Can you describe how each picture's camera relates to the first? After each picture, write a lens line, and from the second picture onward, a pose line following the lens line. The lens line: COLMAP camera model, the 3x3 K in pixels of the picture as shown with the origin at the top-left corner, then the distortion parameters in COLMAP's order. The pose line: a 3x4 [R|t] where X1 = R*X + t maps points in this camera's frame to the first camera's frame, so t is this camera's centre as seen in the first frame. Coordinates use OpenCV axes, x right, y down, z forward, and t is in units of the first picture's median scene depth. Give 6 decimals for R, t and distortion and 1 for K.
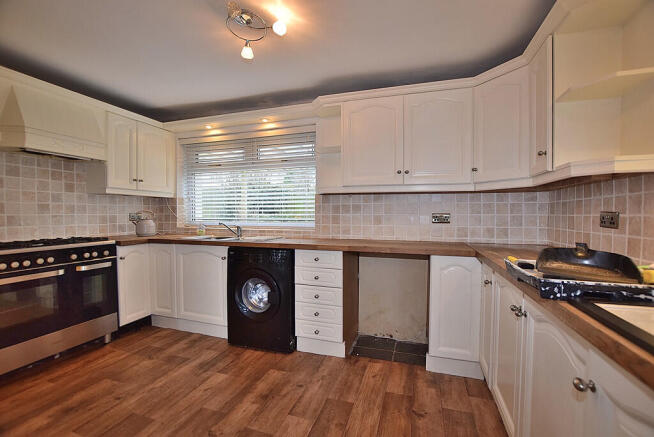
lens RADIAL K [[287.9, 0, 321.9], [0, 287.9, 219.9], [0, 0, 1]] dist [-0.040994, 0.001225]
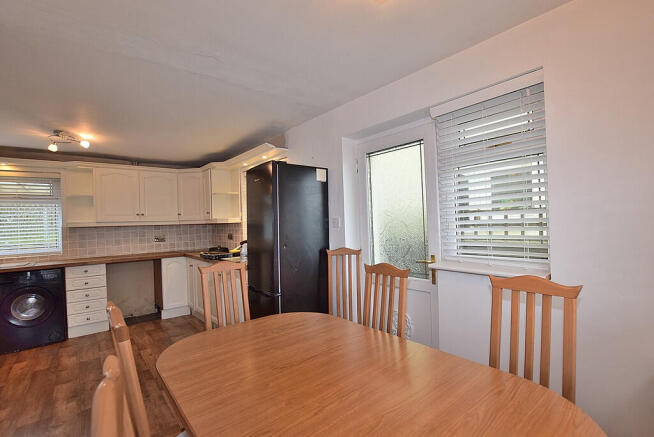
lens RADIAL K [[287.9, 0, 328.3], [0, 287.9, 220.7], [0, 0, 1]] dist [-0.040994, 0.001225]
pose [[0.497675, -0.015801, 0.867220, -0.696993], [0.048473, 0.998778, -0.009619, -0.060471], [-0.866008, 0.046824, 0.497832, -0.931202]]
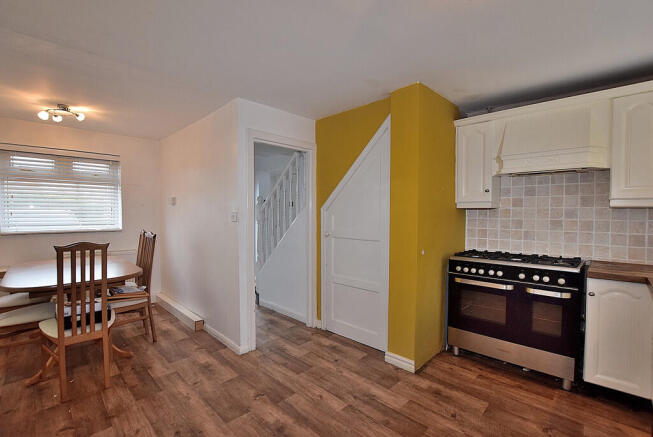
lens RADIAL K [[287.4, 0, 323.0], [0, 287.4, 220.2], [0, 0, 1]] dist [-0.040994, 0.001225]
pose [[-0.461357, 0.010087, -0.887157, 0.224781], [-0.020838, 0.999536, 0.022202, -0.051601], [0.886970, 0.028729, -0.460933, 0.583652]]
